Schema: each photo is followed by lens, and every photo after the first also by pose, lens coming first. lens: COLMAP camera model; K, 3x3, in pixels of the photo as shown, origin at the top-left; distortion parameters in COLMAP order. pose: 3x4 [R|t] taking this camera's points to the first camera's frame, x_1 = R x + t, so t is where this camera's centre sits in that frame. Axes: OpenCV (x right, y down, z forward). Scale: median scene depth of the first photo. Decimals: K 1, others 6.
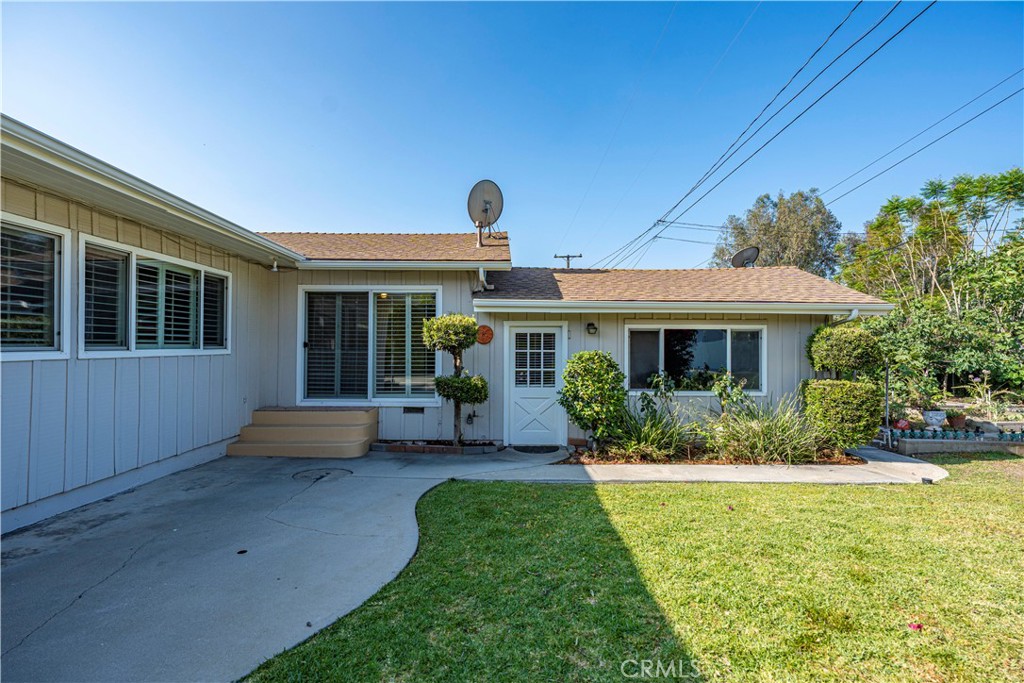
lens RADIAL K [[460.5, 0, 502.3], [0, 460.5, 340.3], [0, 0, 1]] dist [-0.000261, 0.000058]
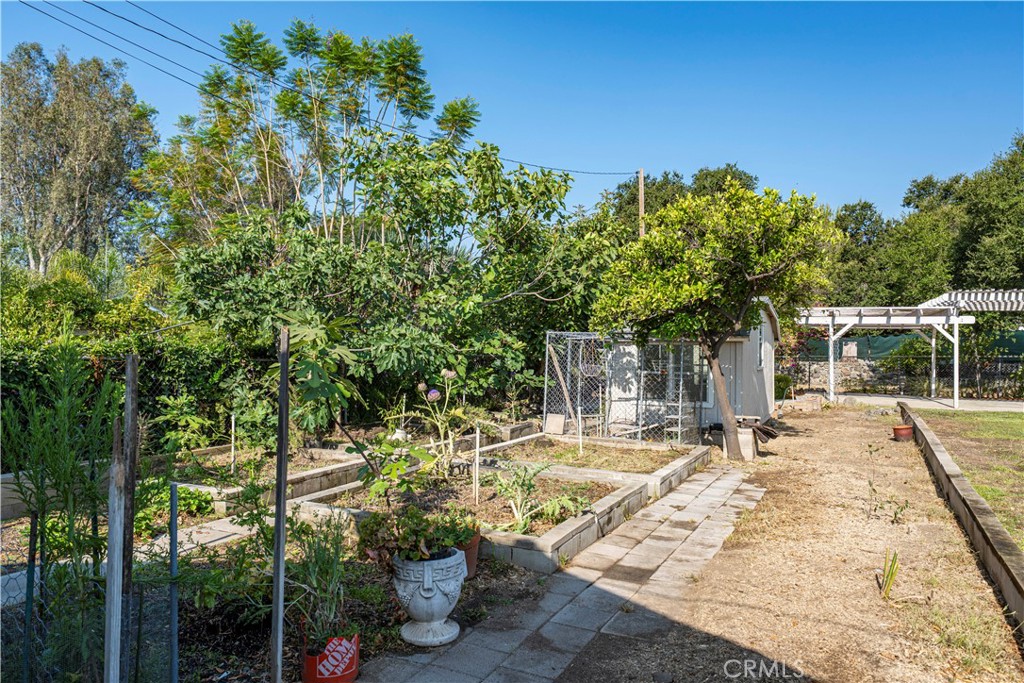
lens RADIAL K [[685.9, 0, 506.7], [0, 685.9, 332.7], [0, 0, 1]] dist [0.003789, -0.000837]
pose [[0.449643, 0.017946, 0.893028, 0.865203], [-0.029718, 0.999545, -0.005123, 0.054466], [-0.892714, -0.024236, 0.449972, 1.097863]]
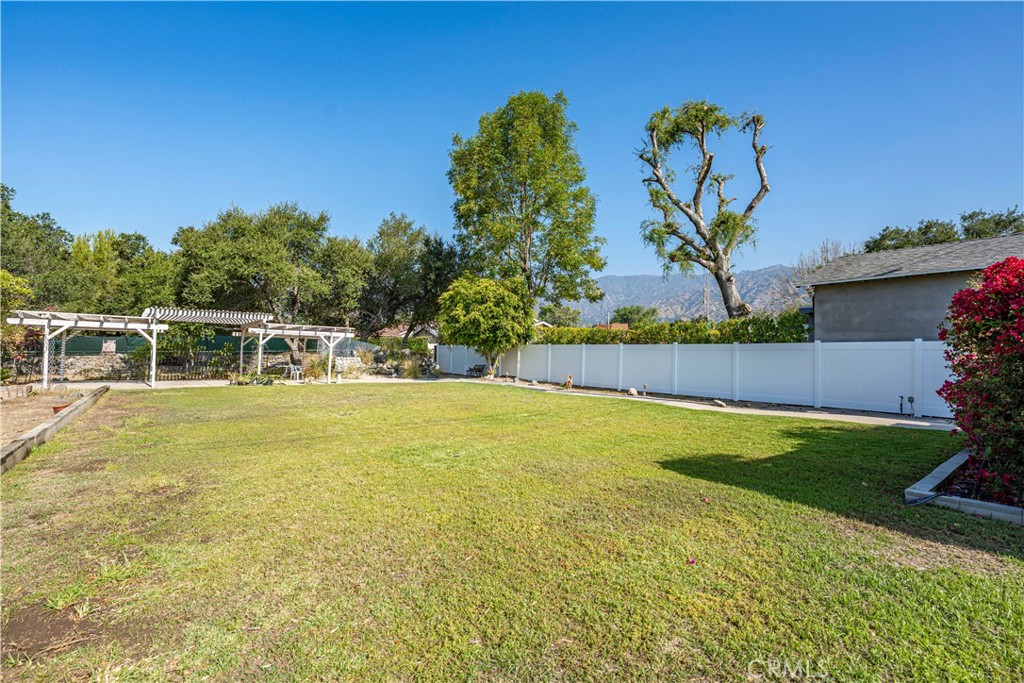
lens RADIAL K [[460.5, 0, 511.4], [0, 460.5, 345.7], [0, 0, 1]] dist [-0.000261, 0.000058]
pose [[-0.605291, -0.004411, 0.795992, 0.740641], [-0.040015, 0.998889, -0.024893, 0.033882], [-0.794998, -0.046919, -0.604795, 0.772869]]
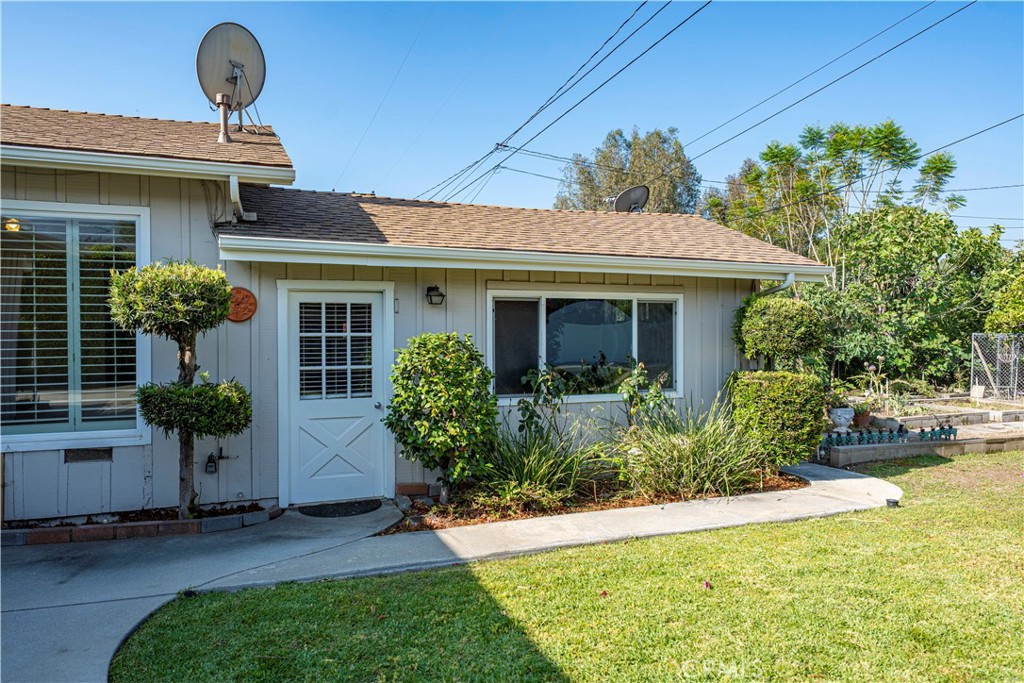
lens RADIAL K [[685.9, 0, 506.3], [0, 685.9, 339.6], [0, 0, 1]] dist [0.003789, -0.000837]
pose [[0.932022, -0.010329, 0.362255, -0.040040], [0.003464, 0.999802, 0.019595, 0.013942], [-0.362385, -0.017008, 0.931873, 0.147593]]
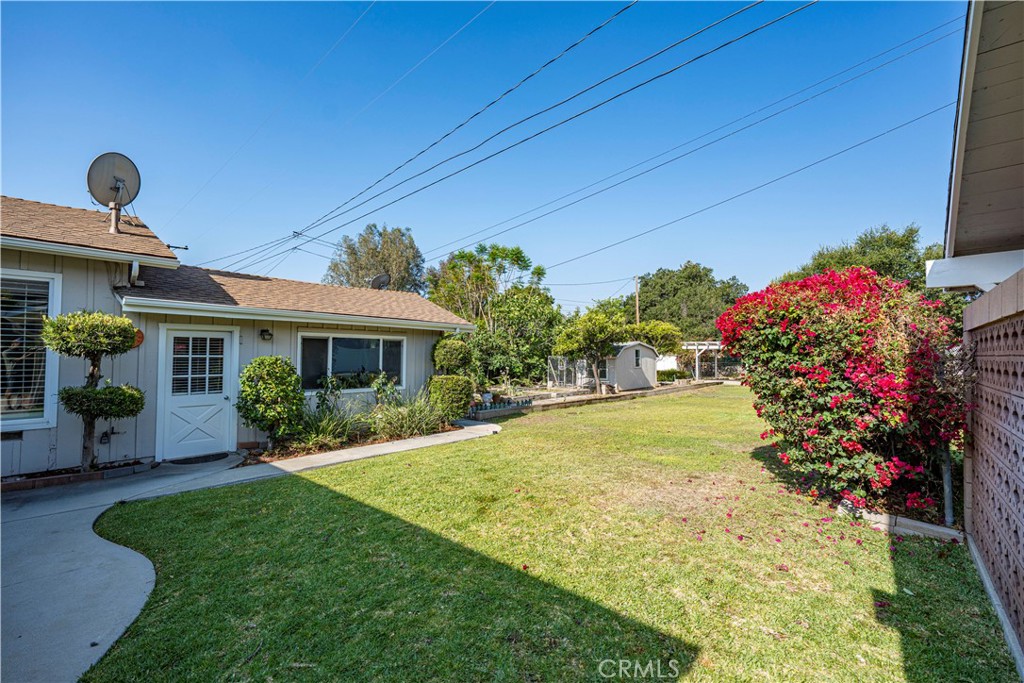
lens RADIAL K [[435.6, 0, 509.5], [0, 435.6, 341.5], [0, 0, 1]] dist [0.000832, -0.000642]
pose [[0.667446, 0.021946, 0.744335, -0.176508], [-0.014321, 0.999759, -0.016636, -0.001642], [-0.744521, 0.000444, 0.667599, -0.079163]]
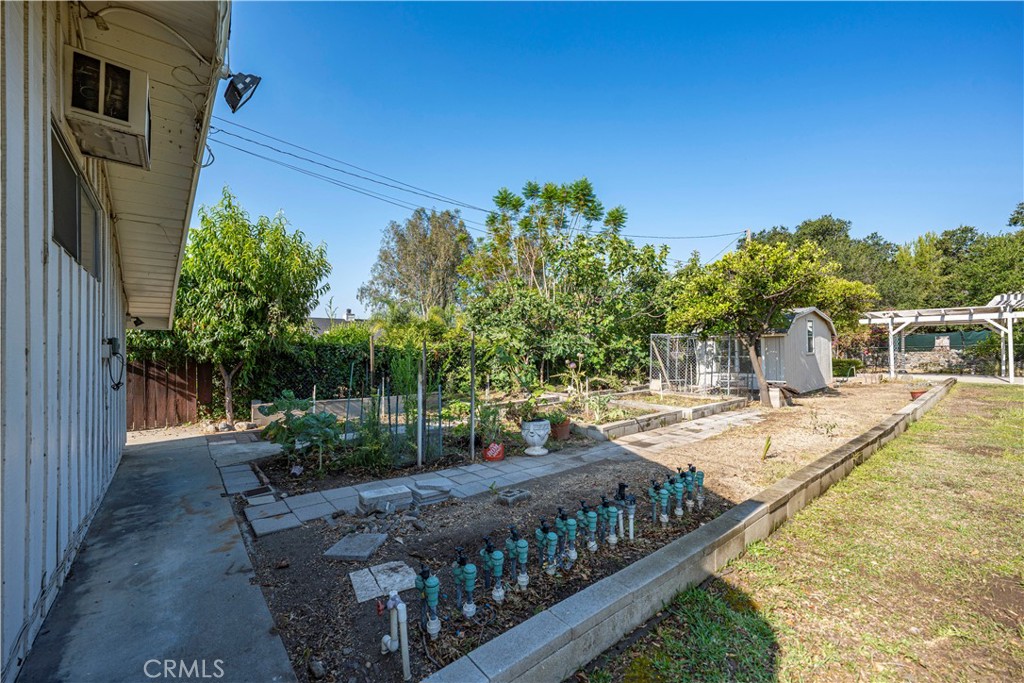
lens RADIAL K [[403.2, 0, 509.1], [0, 403.2, 342.1], [0, 0, 1]] dist [0.006317, -0.000603]
pose [[0.764865, -0.000874, 0.644190, 0.782424], [0.000032, 0.999999, 0.001319, 0.069593], [-0.644191, -0.000988, 0.764864, 0.848363]]
